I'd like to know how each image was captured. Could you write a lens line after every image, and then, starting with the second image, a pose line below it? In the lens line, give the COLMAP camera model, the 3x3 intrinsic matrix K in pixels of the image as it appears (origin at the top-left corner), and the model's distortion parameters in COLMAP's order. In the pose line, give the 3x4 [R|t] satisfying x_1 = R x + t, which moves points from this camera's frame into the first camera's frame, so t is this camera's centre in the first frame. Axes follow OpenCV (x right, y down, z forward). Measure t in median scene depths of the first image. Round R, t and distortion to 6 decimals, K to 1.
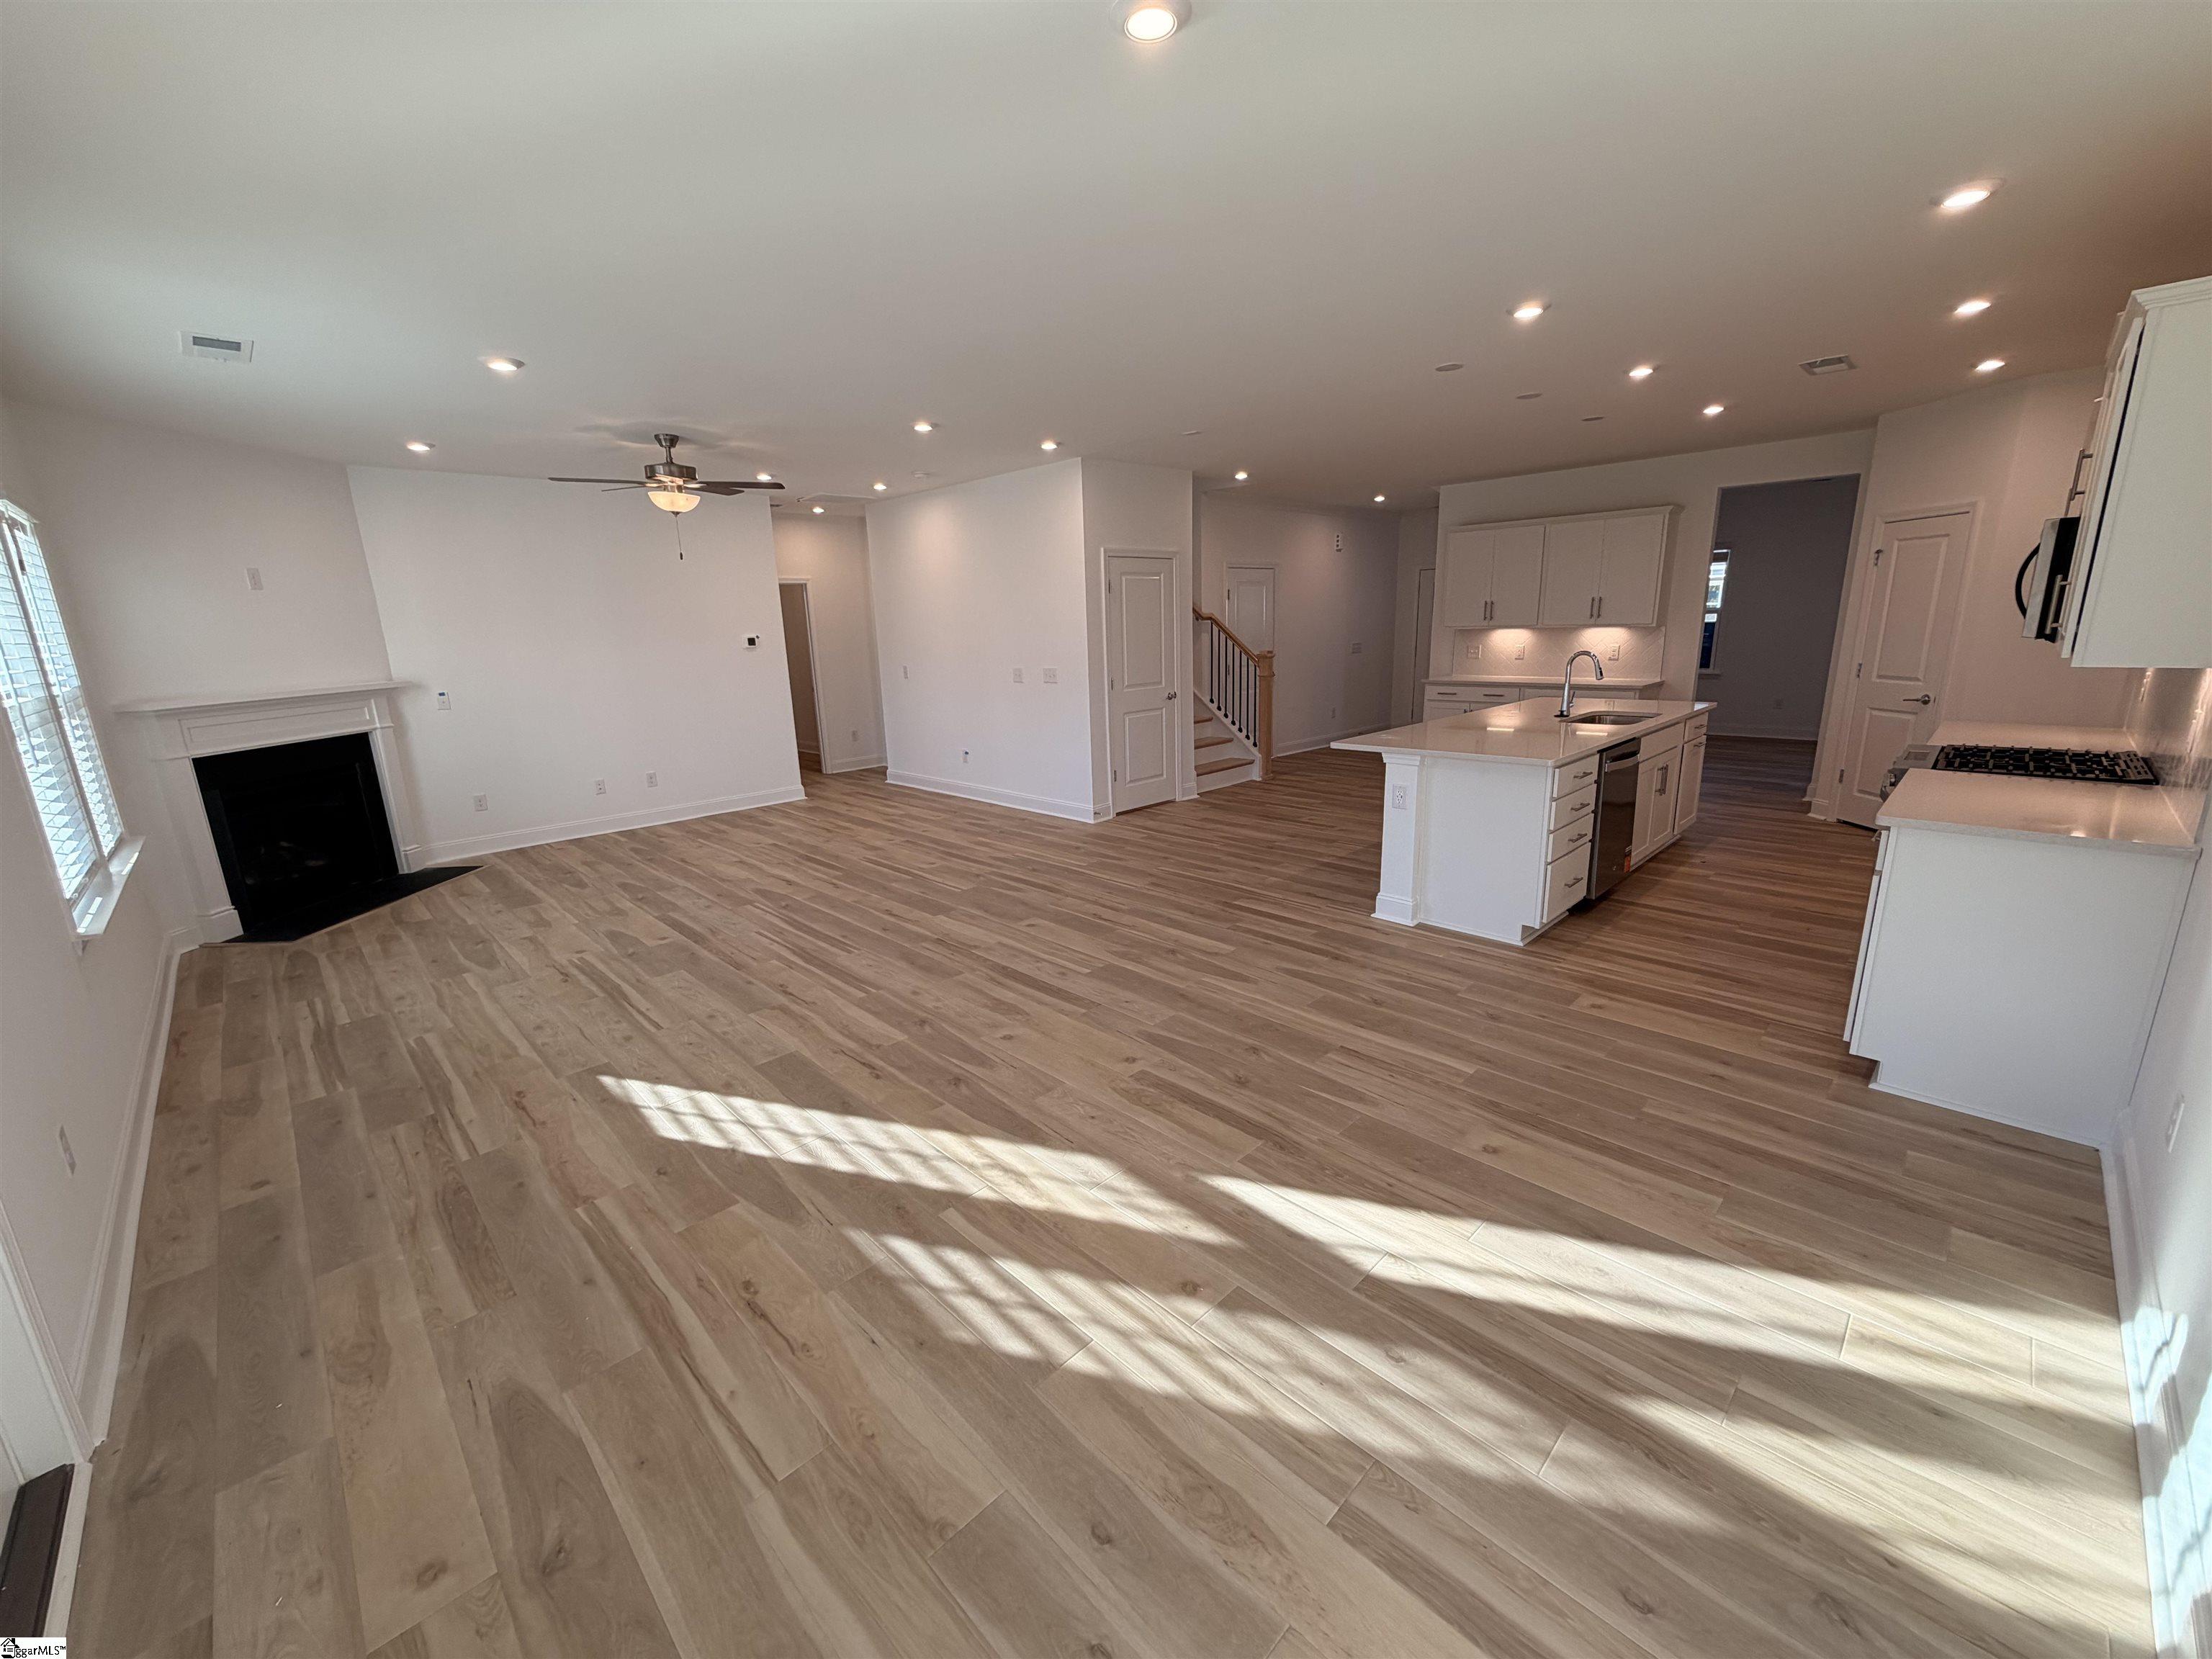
lens RADIAL K [[883.5, 0, 1102.1], [0, 883.5, 829.7], [0, 0, 1]] dist [-0.000529, 0.000120]
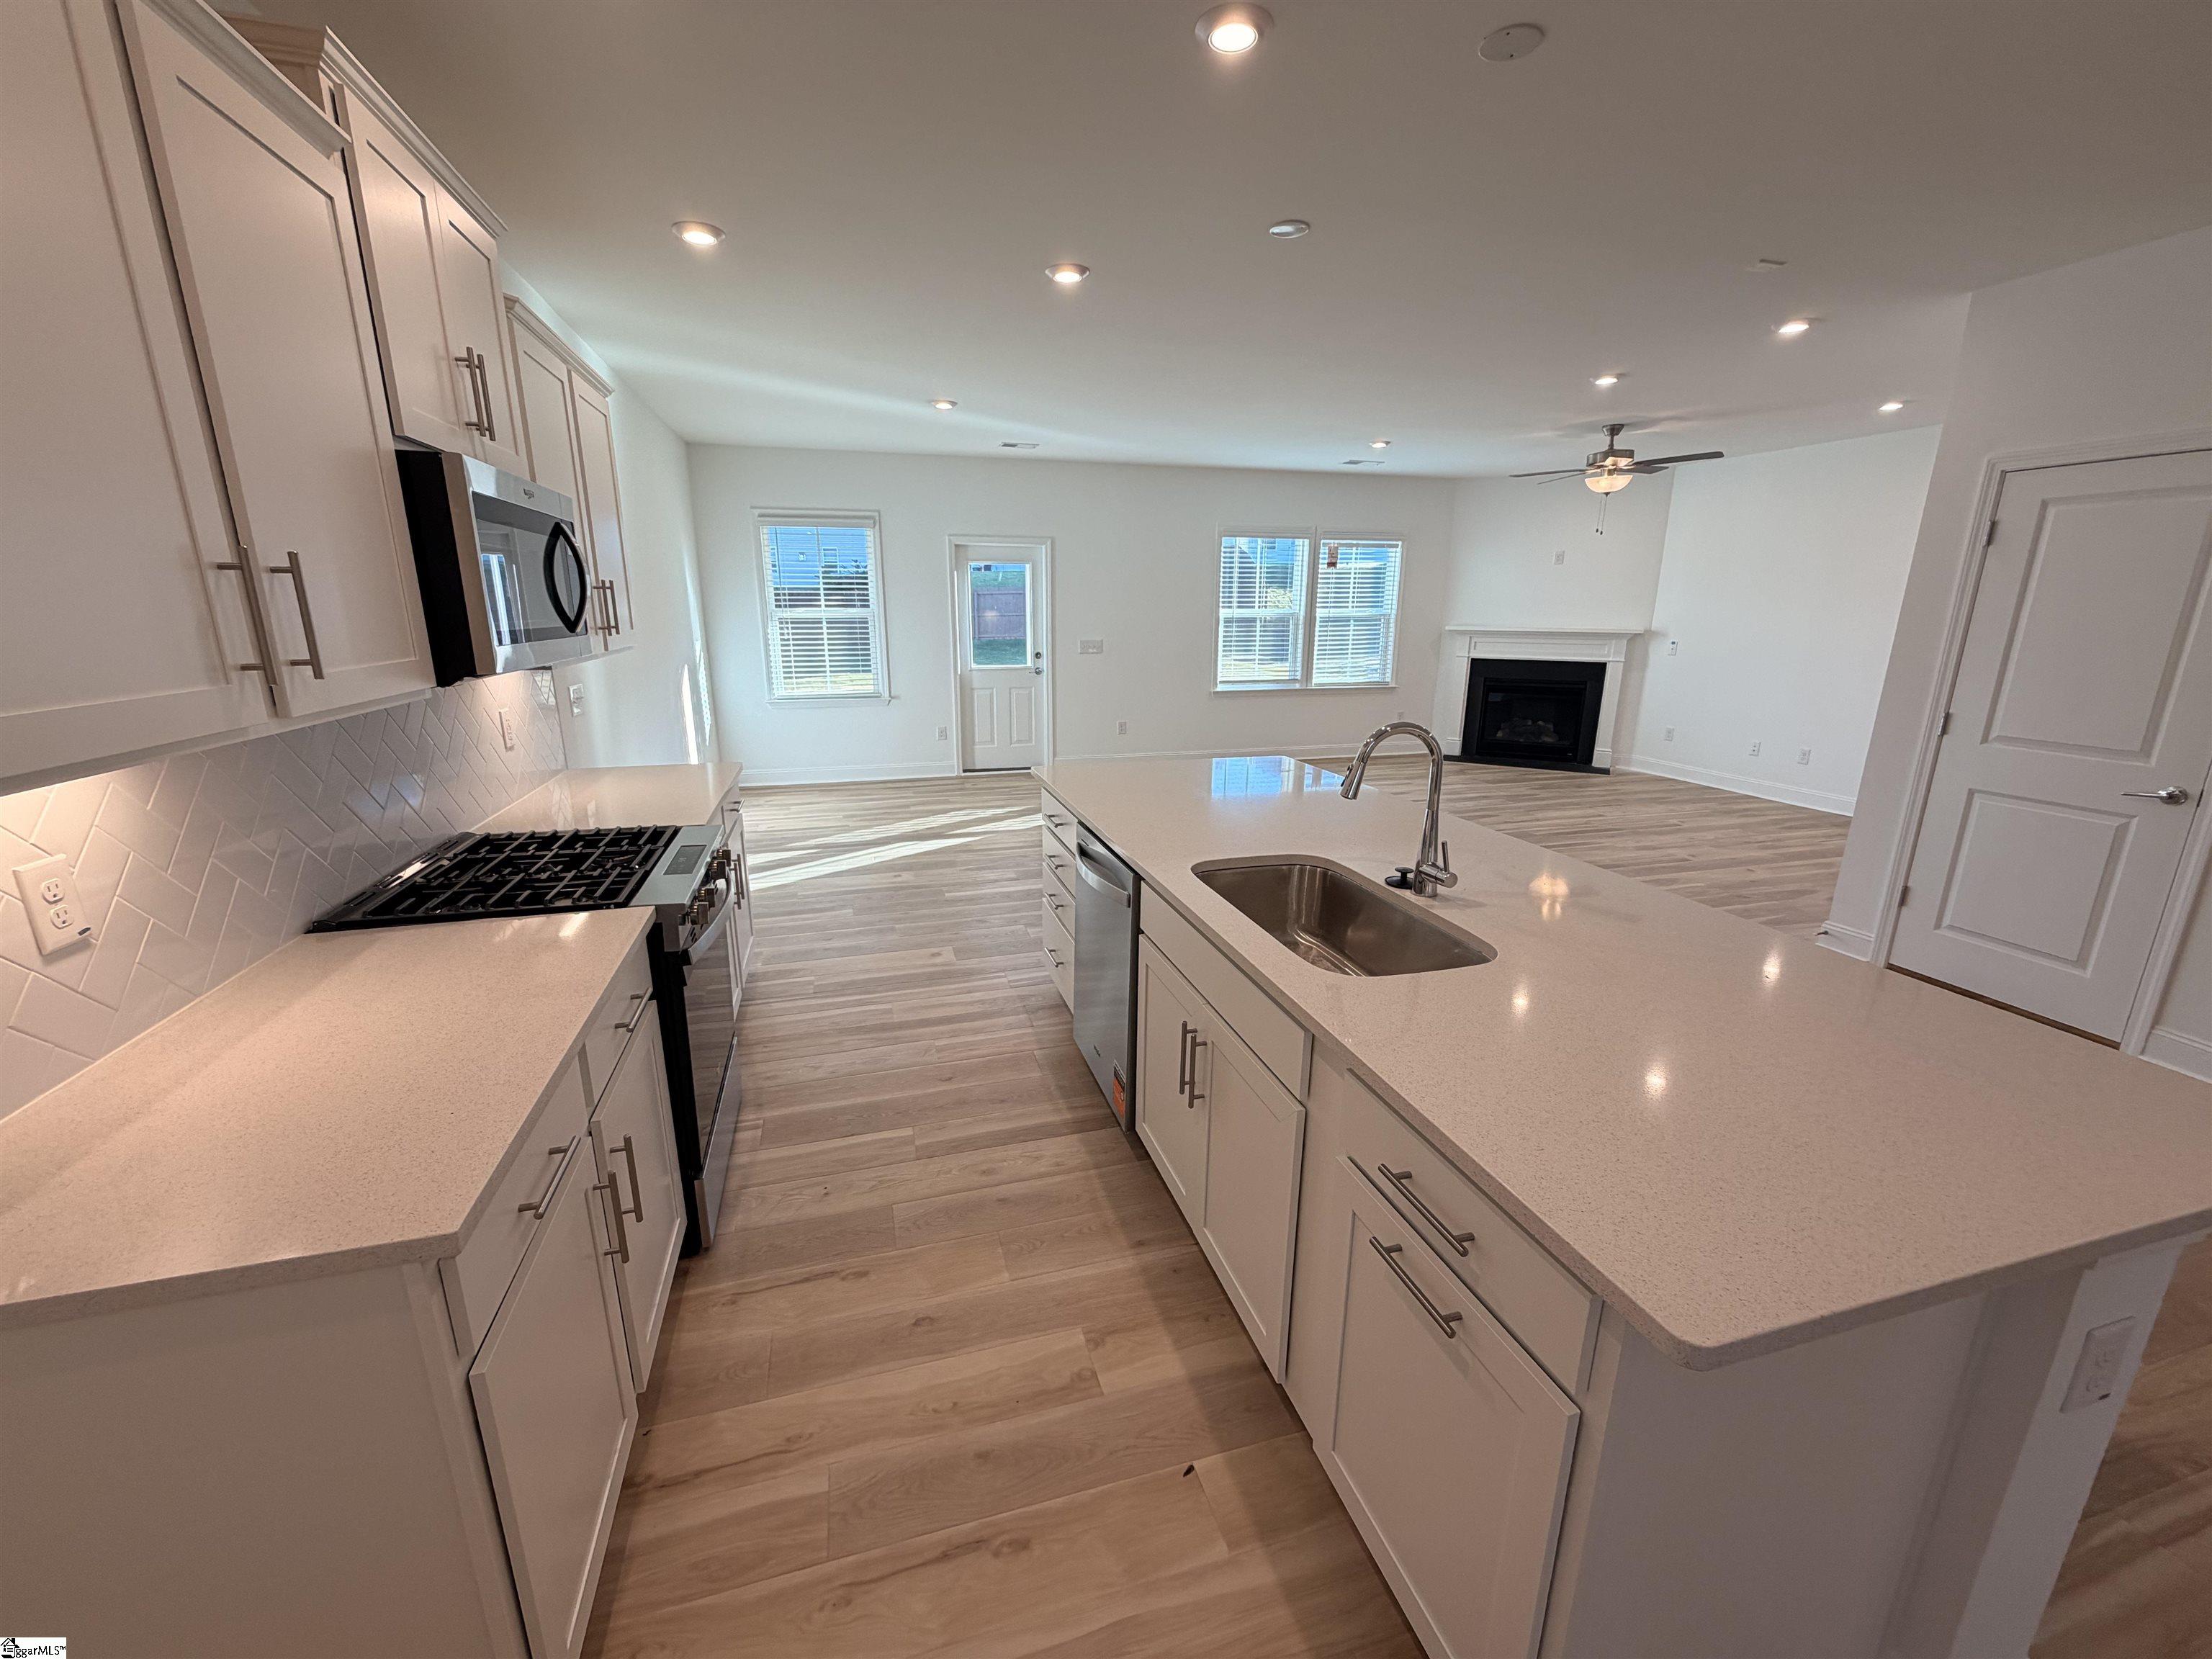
lens RADIAL K [[883.5, 0, 1102.1], [0, 883.5, 829.7], [0, 0, 1]] dist [-0.000529, 0.000120]
pose [[-0.477742, 0.249947, -0.842193, 0.978774], [-0.192450, 0.905609, 0.377937, -0.294516], [0.857162, 0.342636, -0.384545, 1.115590]]
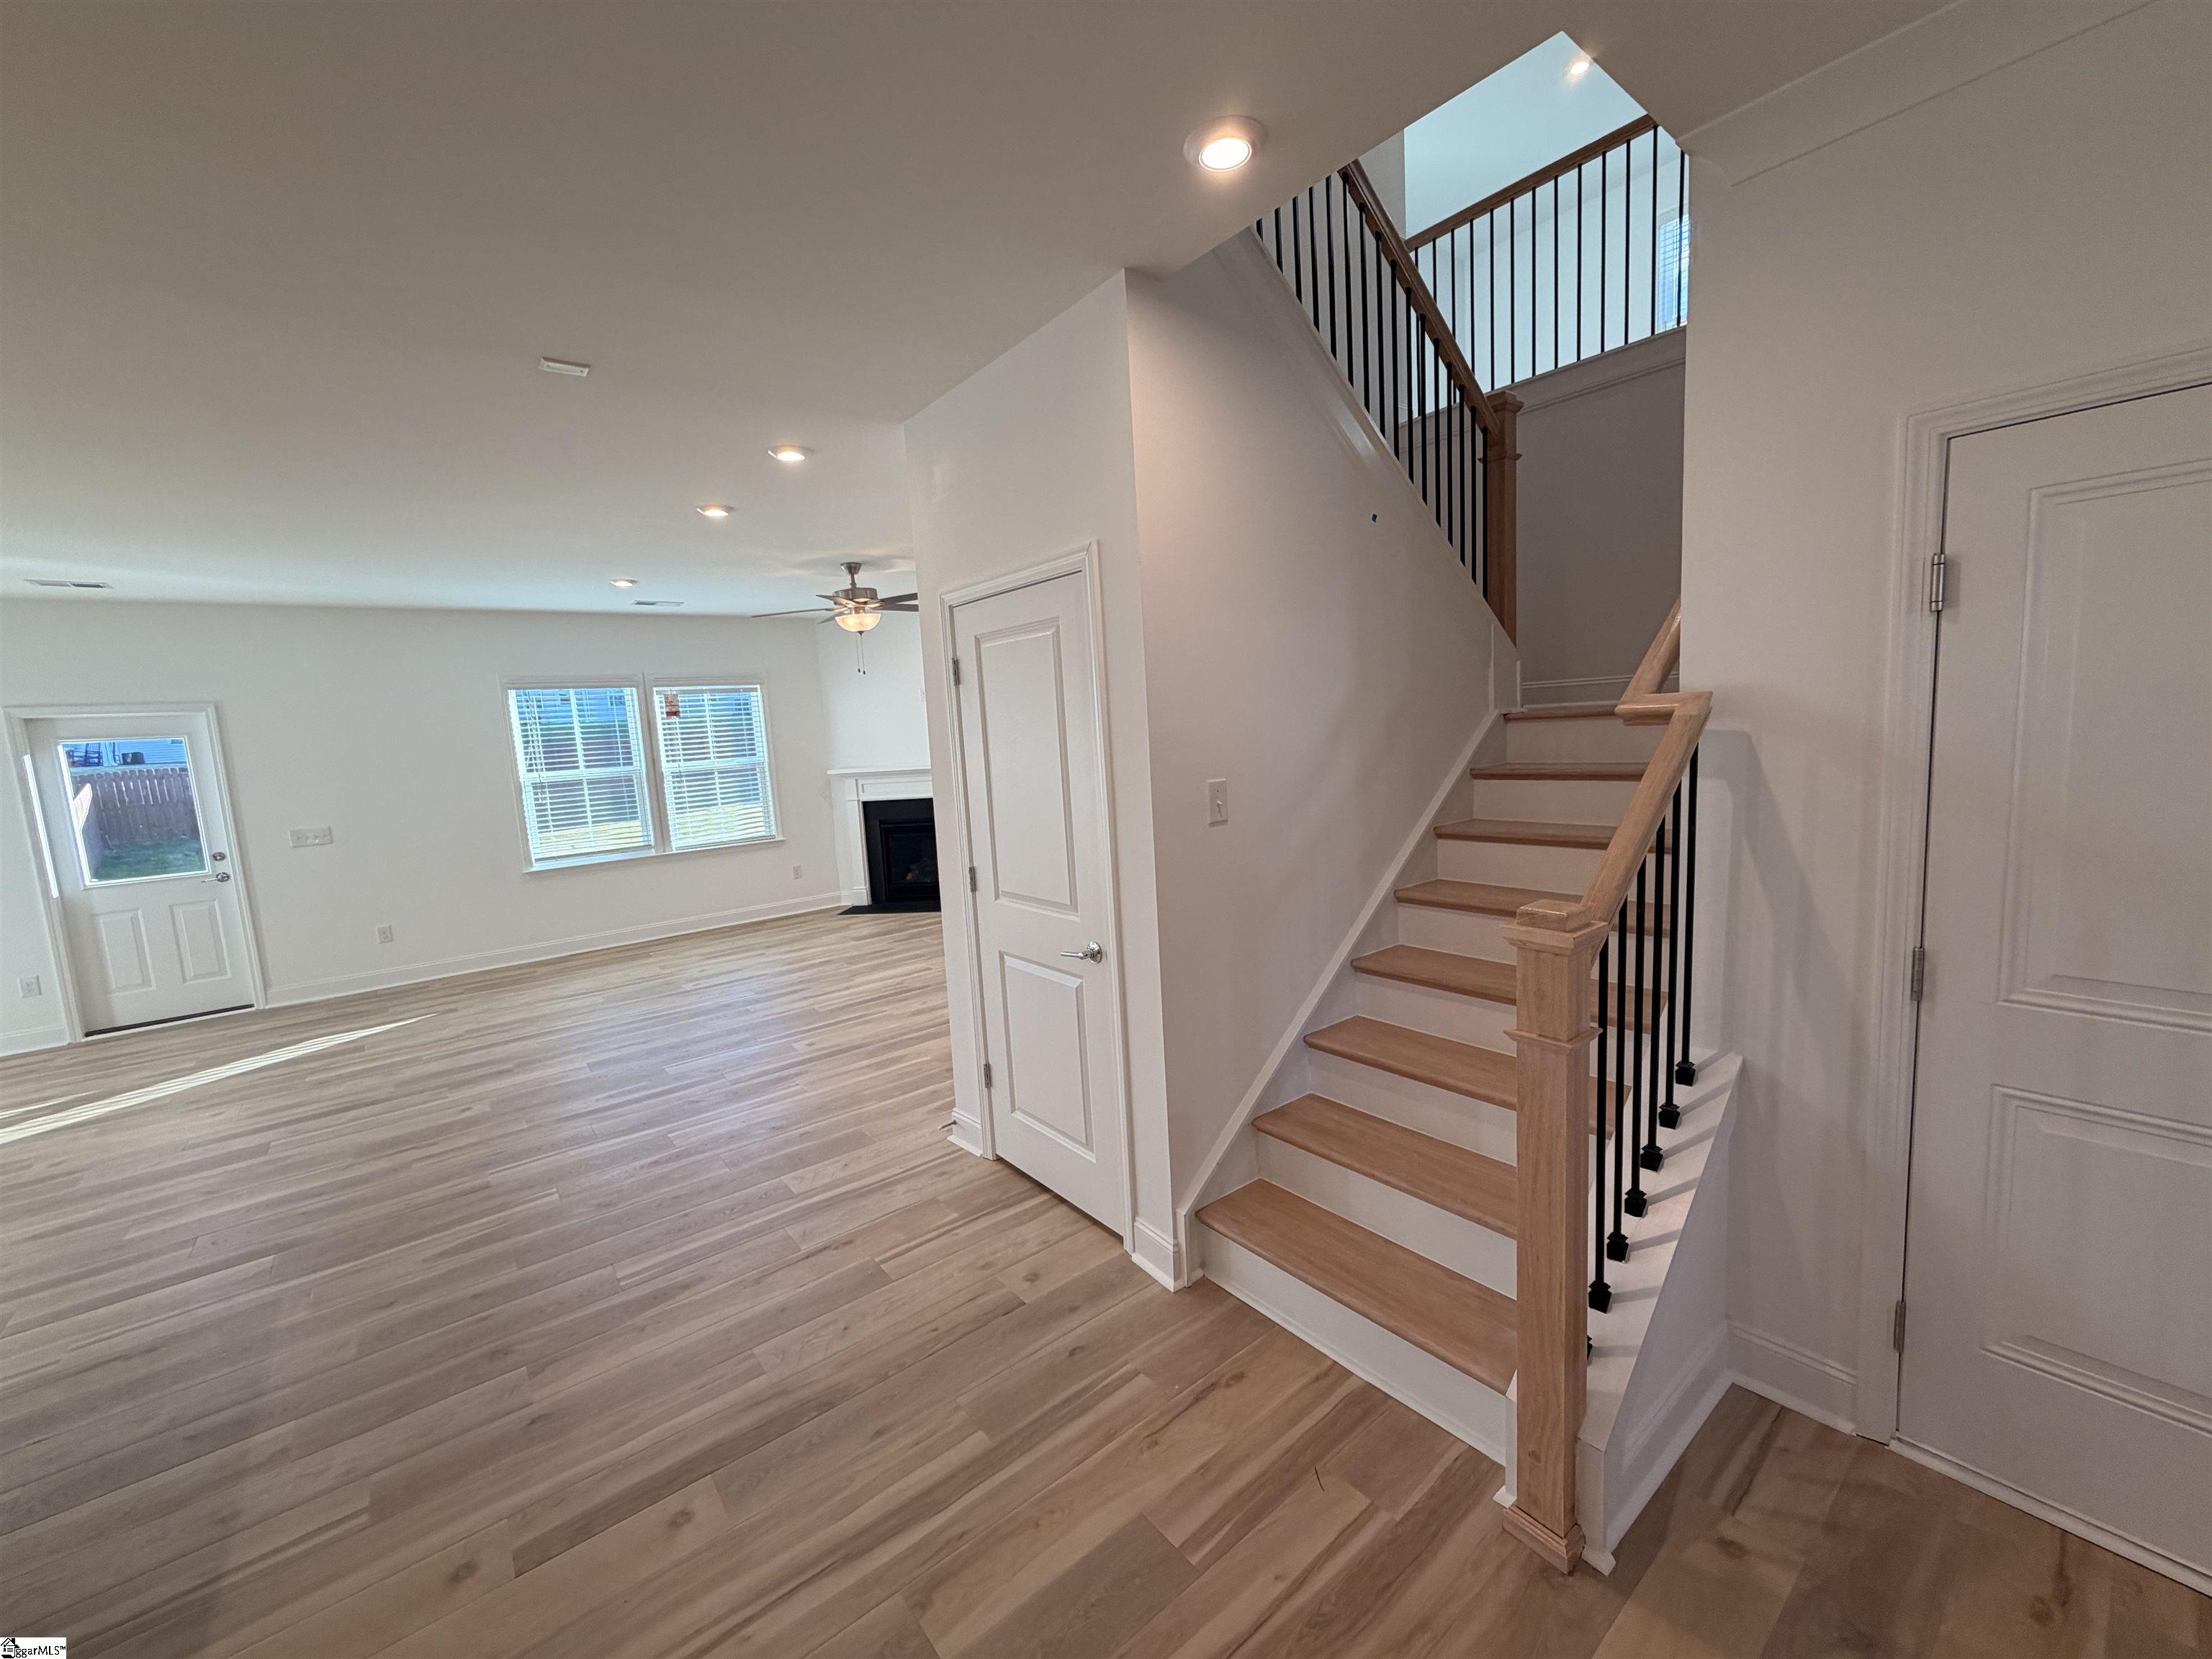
lens RADIAL K [[883.5, 0, 1102.1], [0, 883.5, 829.7], [0, 0, 1]] dist [-0.000529, 0.000120]
pose [[-0.099396, 0.157984, -0.982426, 0.630966], [-0.170387, 0.970031, 0.173230, -0.394203], [0.980351, 0.184611, -0.069499, 1.529267]]
